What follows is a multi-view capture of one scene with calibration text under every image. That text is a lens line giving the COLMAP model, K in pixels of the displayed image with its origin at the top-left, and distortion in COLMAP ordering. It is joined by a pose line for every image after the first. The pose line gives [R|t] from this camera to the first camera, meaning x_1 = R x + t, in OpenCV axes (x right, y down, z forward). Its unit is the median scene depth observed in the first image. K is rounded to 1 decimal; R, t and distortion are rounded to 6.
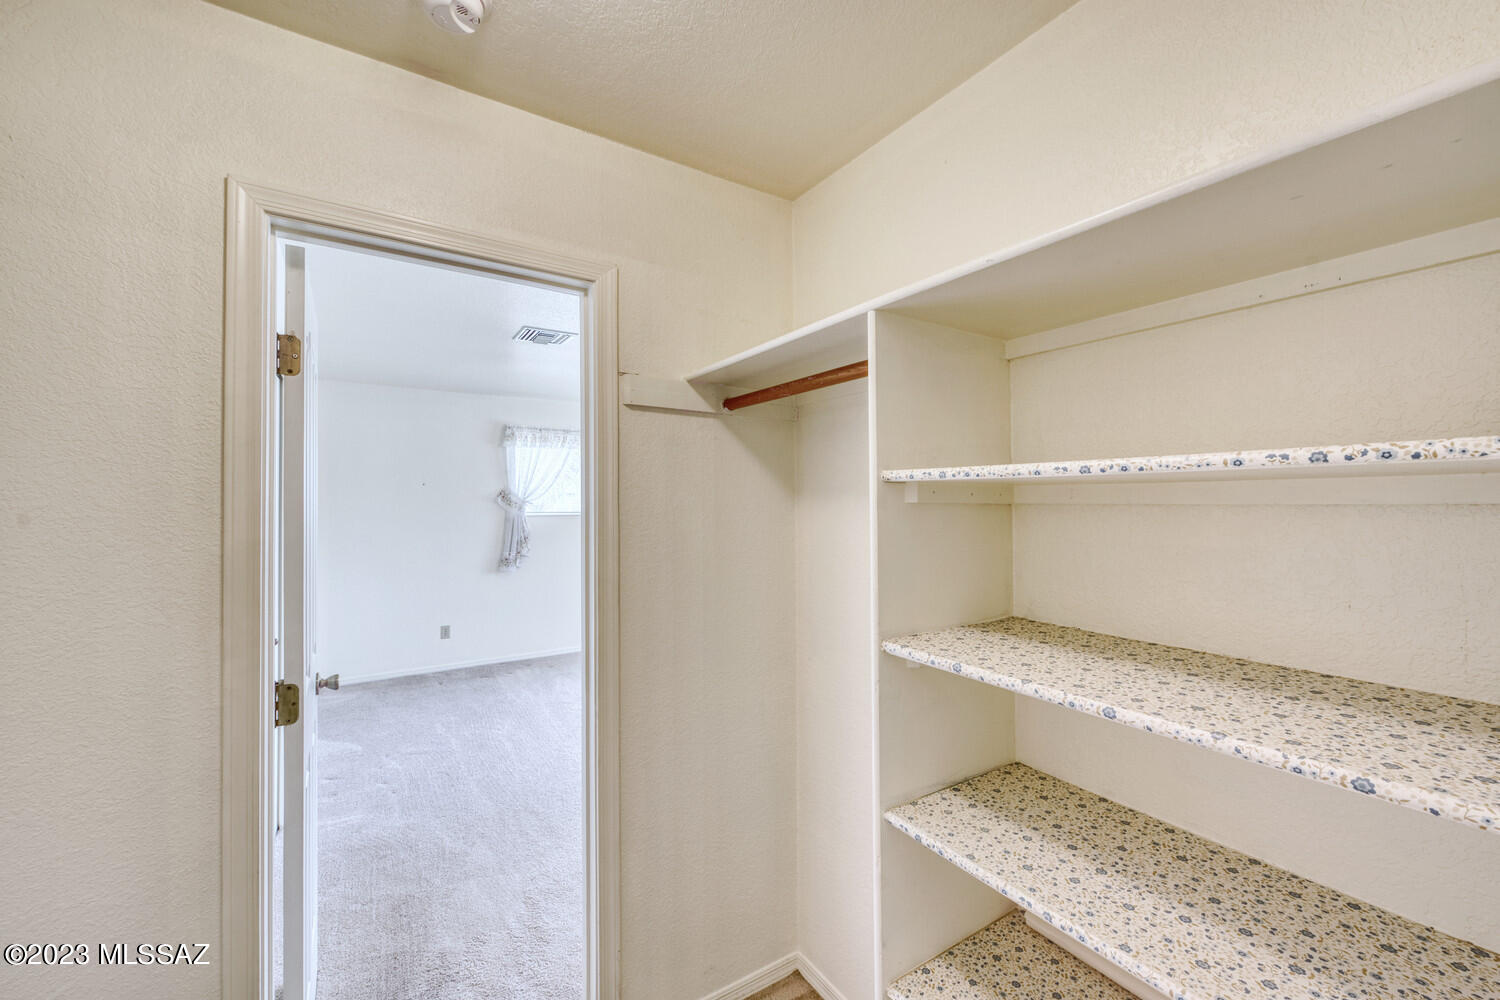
lens RADIAL K [[630.5, 0, 751.6], [0, 630.5, 498.3], [0, 0, 1]] dist [-0.001125, -0.000620]
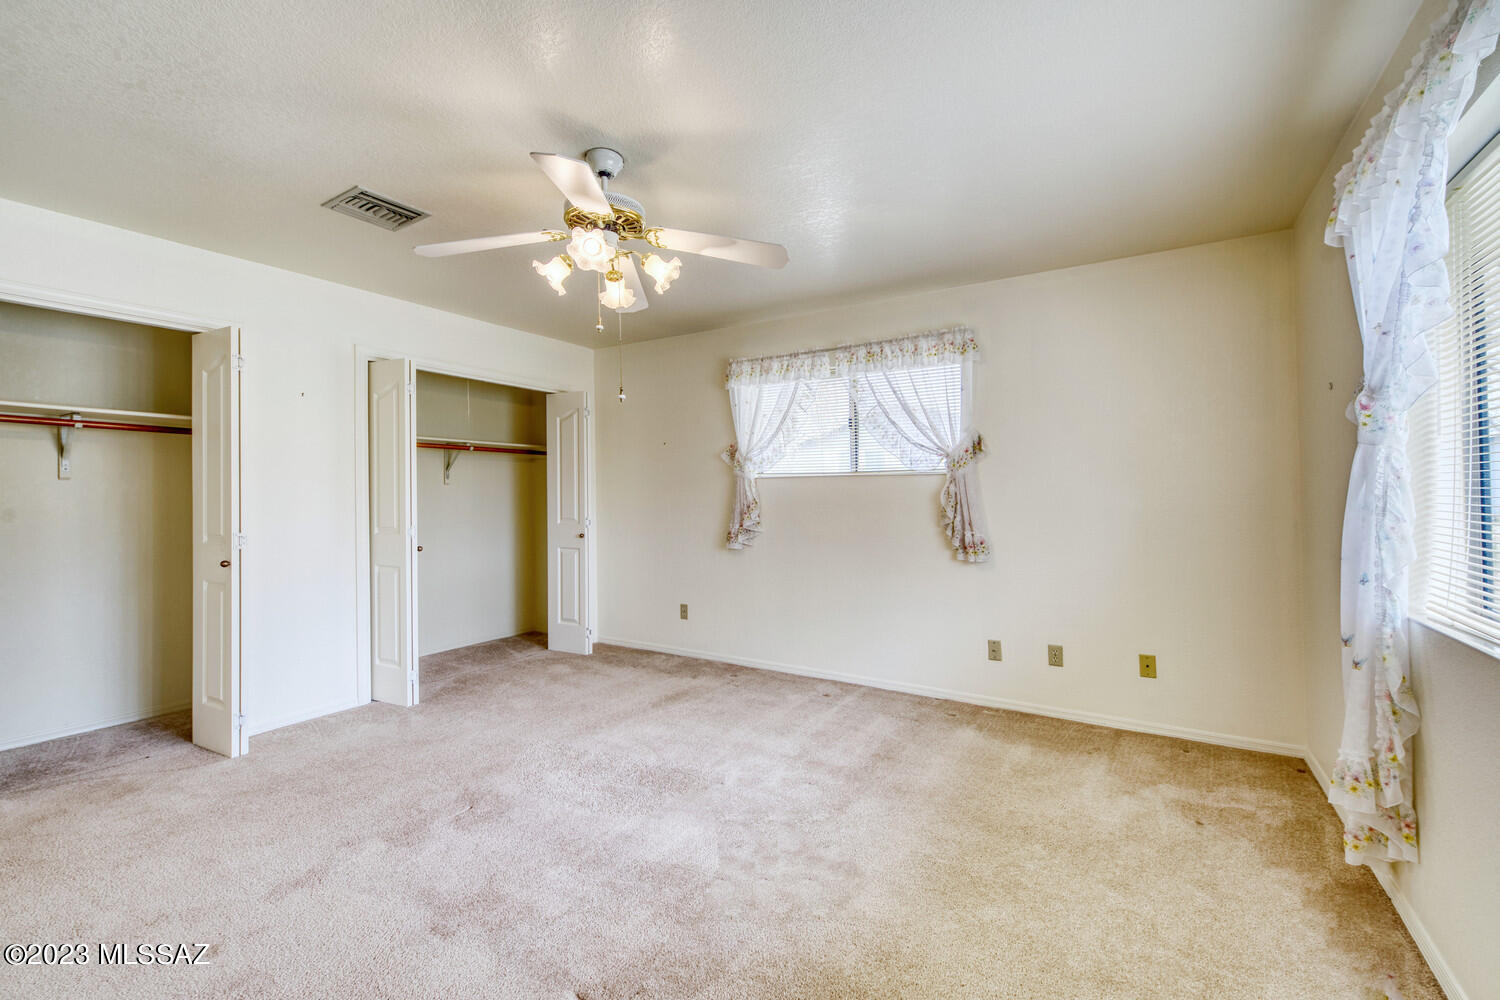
lens RADIAL K [[630.5, 0, 750.8], [0, 630.5, 499.9], [0, 0, 1]] dist [-0.001125, -0.000620]
pose [[0.424495, 0.014299, -0.905317, 0.327579], [0.006595, 0.999800, 0.018883, 0.040526], [0.905406, -0.013986, 0.424316, 0.688546]]
